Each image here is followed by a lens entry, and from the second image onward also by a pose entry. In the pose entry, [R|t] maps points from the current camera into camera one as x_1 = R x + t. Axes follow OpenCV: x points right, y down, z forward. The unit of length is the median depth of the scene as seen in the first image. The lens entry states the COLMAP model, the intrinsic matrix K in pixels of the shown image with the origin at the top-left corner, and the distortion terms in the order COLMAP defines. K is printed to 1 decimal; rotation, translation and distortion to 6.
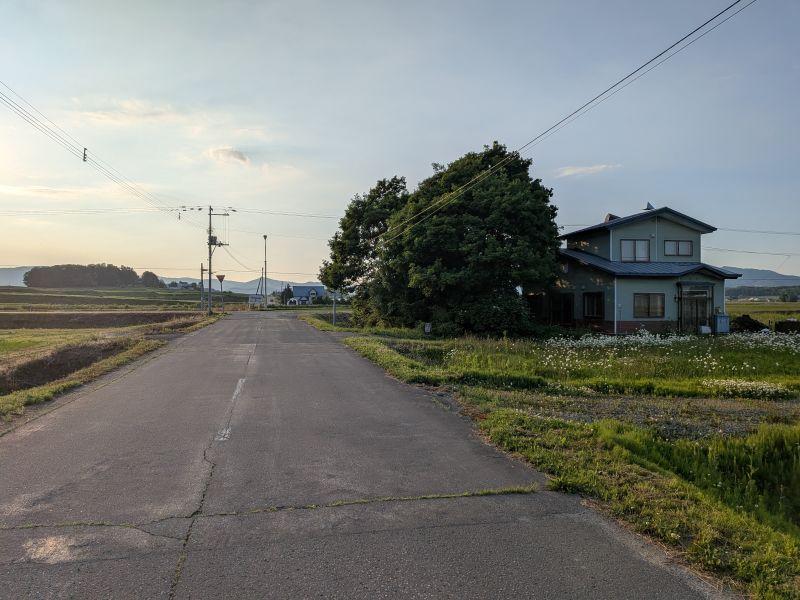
lens RADIAL K [[555.6, 0, 400.0], [0, 555.6, 300.0], [0, 0, 1]] dist [0.002139, -0.001244]
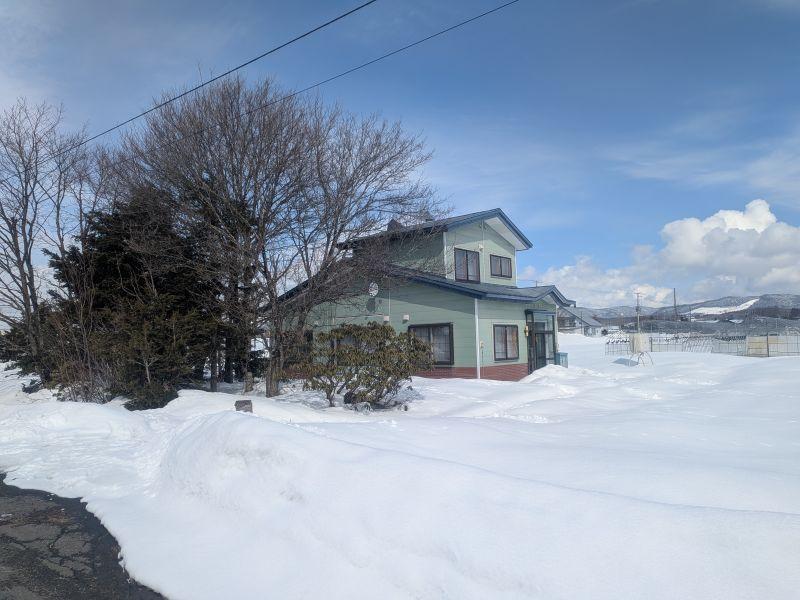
lens RADIAL K [[555.6, 0, 400.0], [0, 555.6, 300.0], [0, 0, 1]] dist [0.002139, -0.001244]
pose [[0.774818, 0.026626, 0.631624, -0.092900], [0.021618, 0.997412, -0.068566, 0.001421], [-0.631815, 0.066780, 0.772237, 0.540792]]
